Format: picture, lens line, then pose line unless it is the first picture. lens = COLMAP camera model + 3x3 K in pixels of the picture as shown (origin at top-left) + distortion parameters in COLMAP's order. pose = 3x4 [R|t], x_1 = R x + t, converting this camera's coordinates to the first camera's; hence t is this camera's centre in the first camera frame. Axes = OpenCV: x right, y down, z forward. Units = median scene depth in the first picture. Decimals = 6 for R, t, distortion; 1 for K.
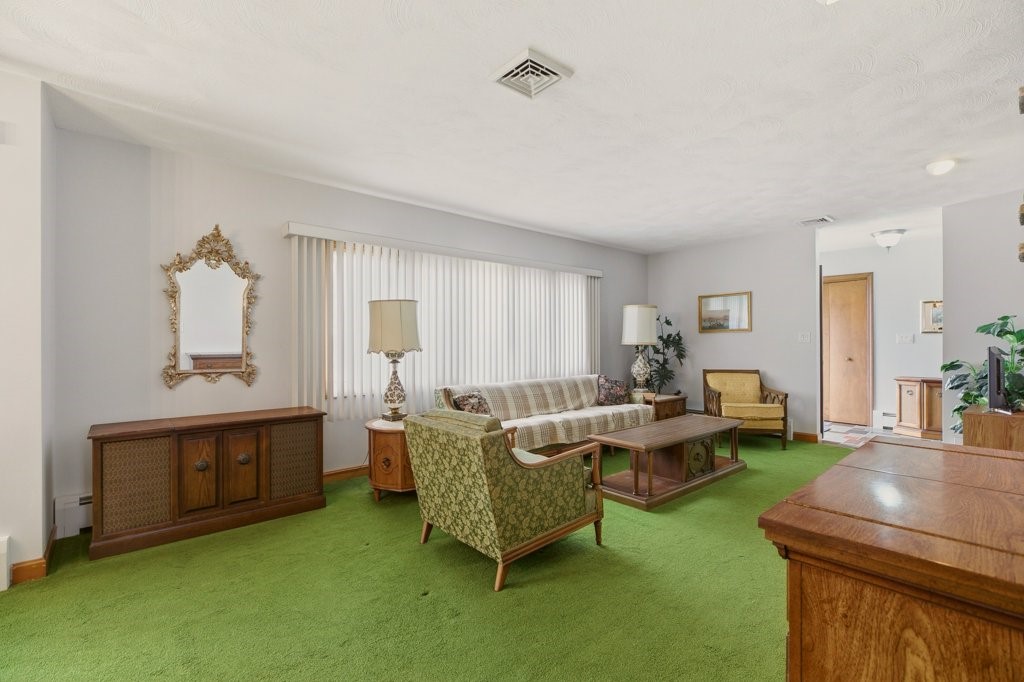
lens RADIAL K [[465.8, 0, 513.0], [0, 465.8, 343.6], [0, 0, 1]] dist [-0.009956, 0.001848]
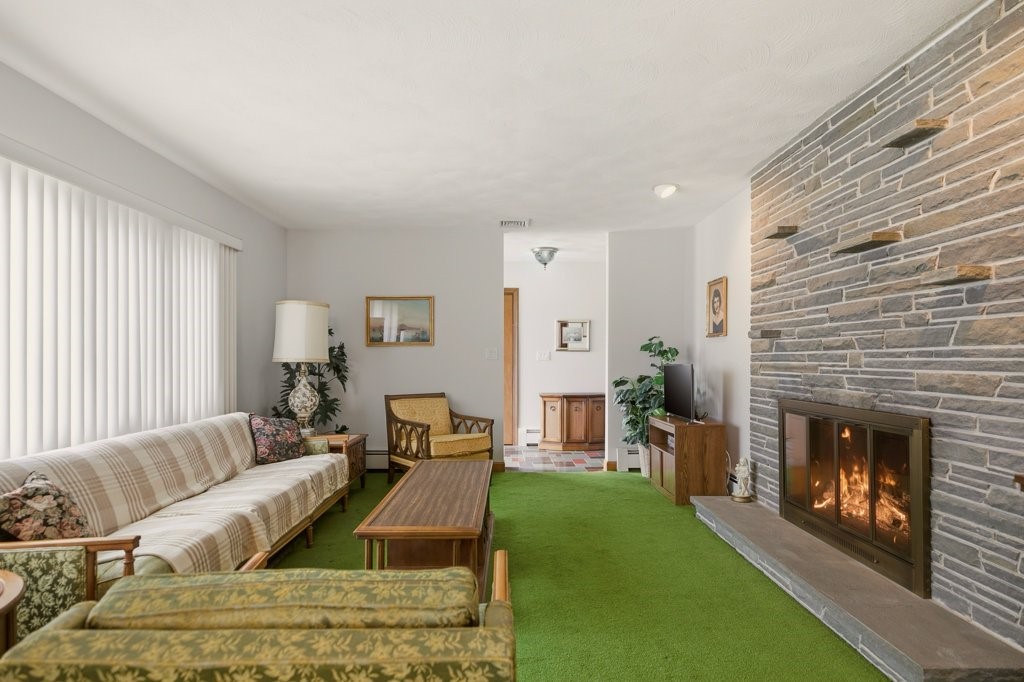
lens RADIAL K [[550.2, 0, 531.8], [0, 550.2, 356.6], [0, 0, 1]] dist [-0.004442, 0.000440]
pose [[0.628563, 0.007581, 0.777722, -0.133228], [-0.002566, 0.999967, -0.007673, -0.000171], [-0.777754, 0.002827, 0.628562, 0.276384]]
